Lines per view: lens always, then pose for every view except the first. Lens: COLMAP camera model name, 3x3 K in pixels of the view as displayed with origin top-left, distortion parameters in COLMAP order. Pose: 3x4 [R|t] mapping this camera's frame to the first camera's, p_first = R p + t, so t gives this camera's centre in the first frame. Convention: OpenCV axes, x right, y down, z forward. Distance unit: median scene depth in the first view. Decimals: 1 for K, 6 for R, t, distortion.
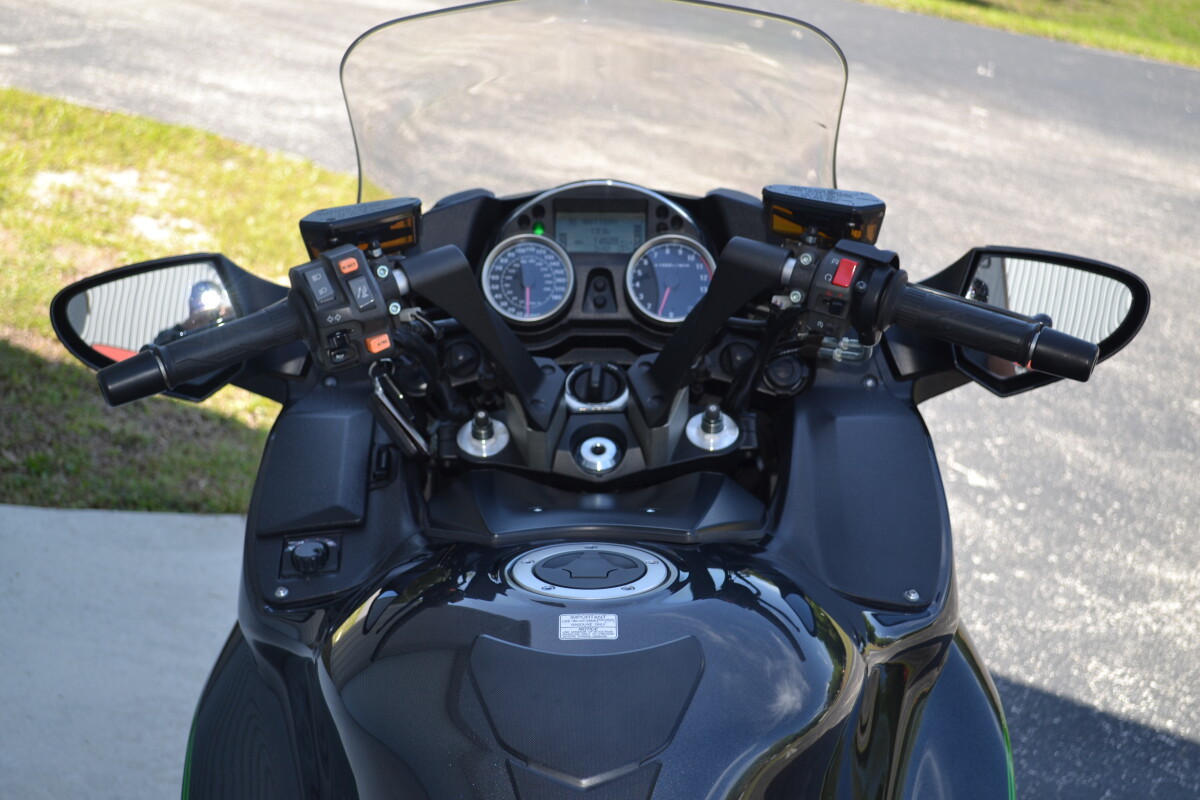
lens RADIAL K [[1946.0, 0, 600.0], [0, 1946.0, 400.0], [0, 0, 1]] dist [-0.001041, 0.023172]
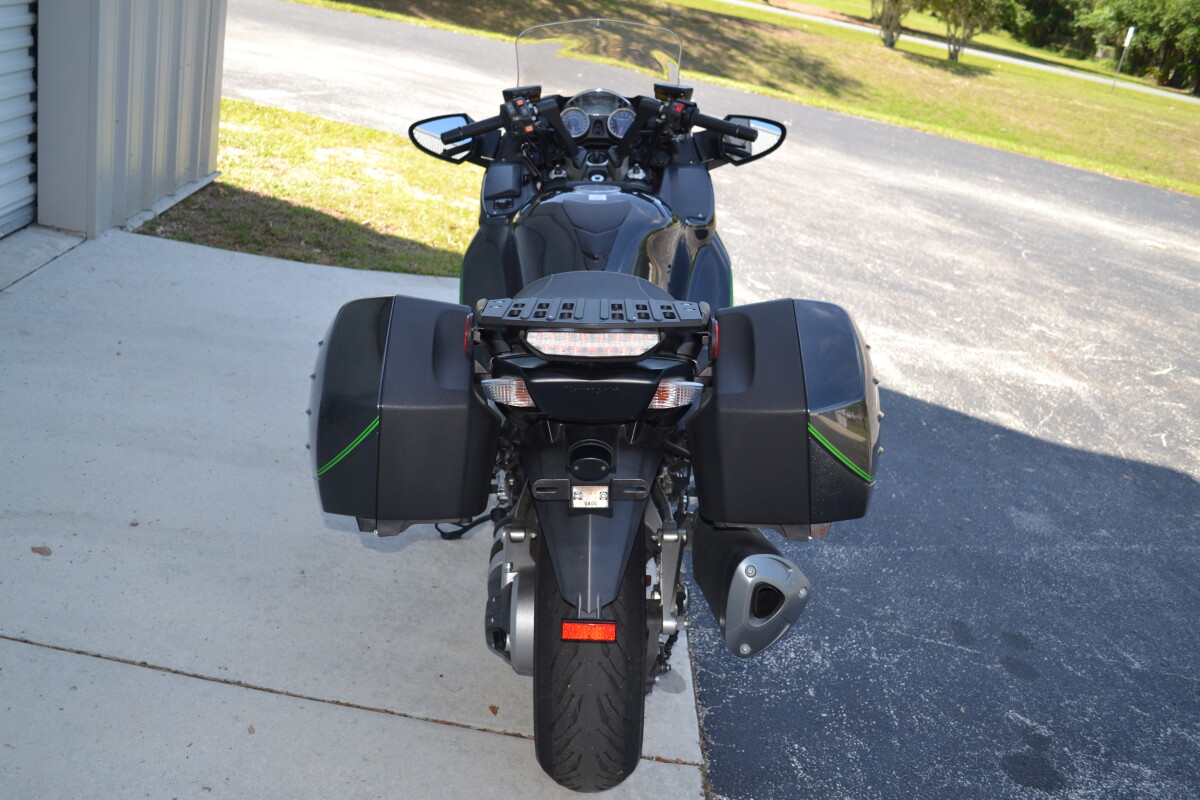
lens RADIAL K [[1144.5, 0, 590.6], [0, 1144.5, 406.4], [0, 0, 1]] dist [-0.061228, -0.002534]
pose [[0.999831, 0.013858, 0.012063, -0.009779], [-0.014541, 0.998180, 0.058522, 0.096363], [-0.011230, -0.058687, 0.998213, -0.266140]]
